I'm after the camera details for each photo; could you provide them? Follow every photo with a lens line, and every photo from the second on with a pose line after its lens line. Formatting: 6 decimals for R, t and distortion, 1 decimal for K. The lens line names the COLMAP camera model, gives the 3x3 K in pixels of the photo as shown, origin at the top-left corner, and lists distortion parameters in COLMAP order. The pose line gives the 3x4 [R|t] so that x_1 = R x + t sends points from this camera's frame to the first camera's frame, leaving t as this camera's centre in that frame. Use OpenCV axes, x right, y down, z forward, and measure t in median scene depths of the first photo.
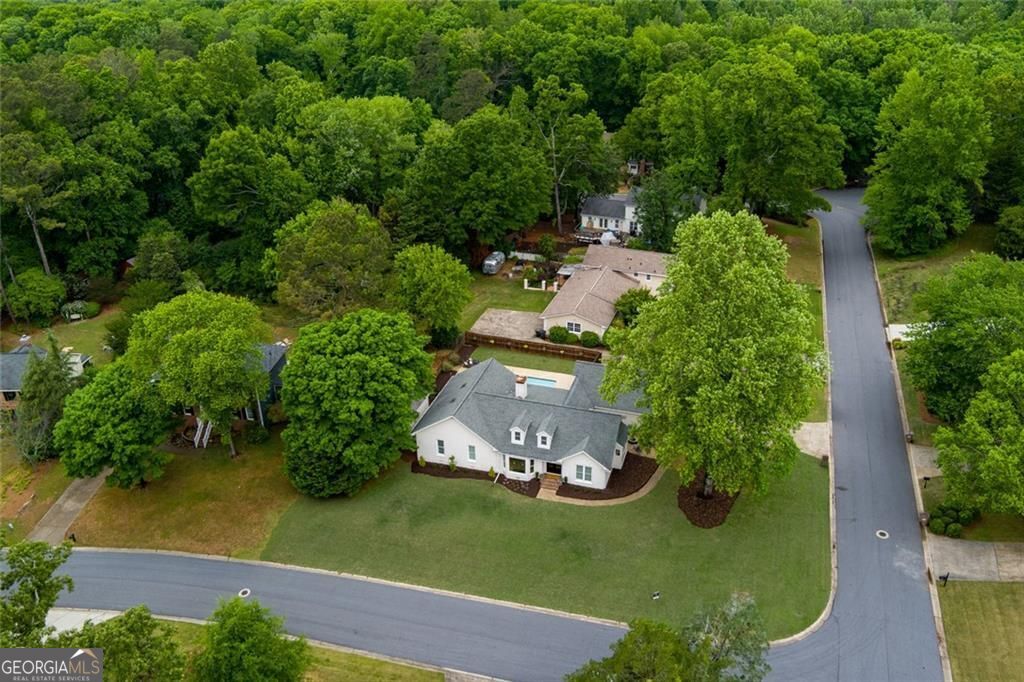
lens RADIAL K [[827.3, 0, 507.1], [0, 827.3, 329.5], [0, 0, 1]] dist [-0.071080, 0.003475]
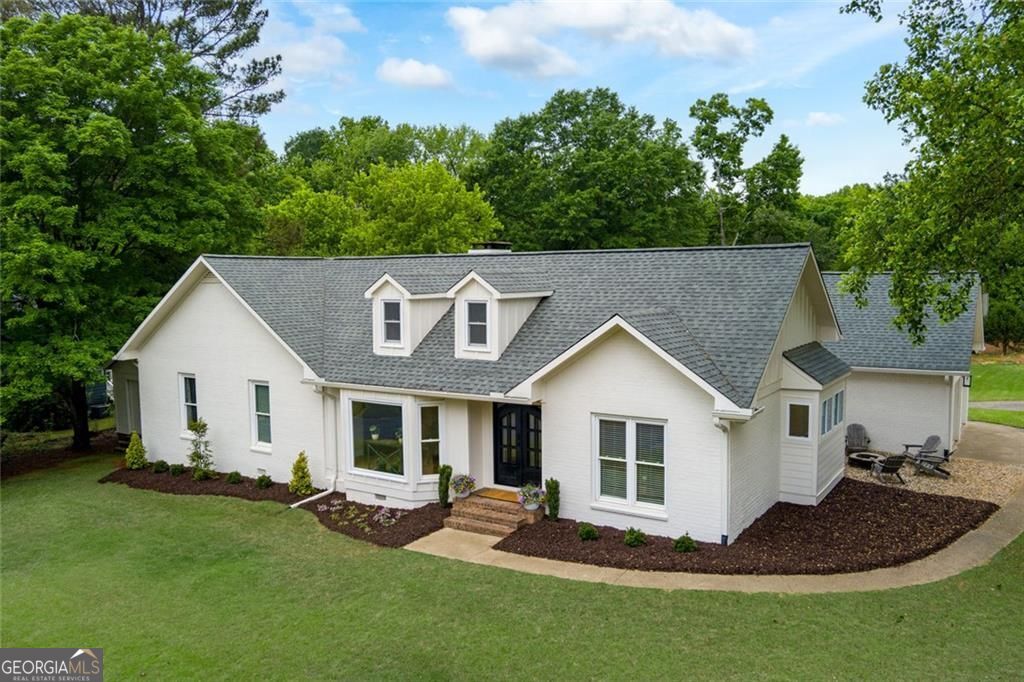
lens RADIAL K [[827.3, 0, 507.1], [0, 827.3, 329.5], [0, 0, 1]] dist [-0.071080, 0.003475]
pose [[0.964635, 0.021824, -0.262685, 0.115794], [-0.123177, 0.918383, -0.376032, 0.224022], [0.233039, 0.395091, 0.888592, 0.772231]]
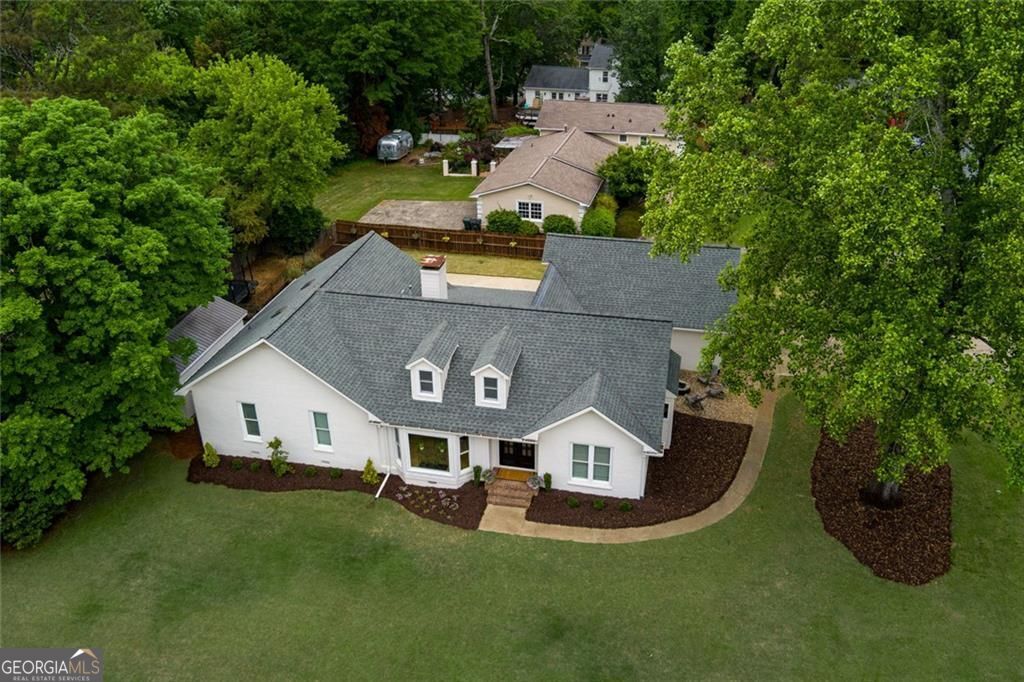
lens RADIAL K [[827.3, 0, 507.1], [0, 827.3, 329.5], [0, 0, 1]] dist [-0.071080, 0.003475]
pose [[0.995763, -0.040896, 0.082360, 0.019812], [0.040476, 0.999158, 0.006762, 0.101507], [-0.082568, -0.003400, 0.996580, 0.583157]]
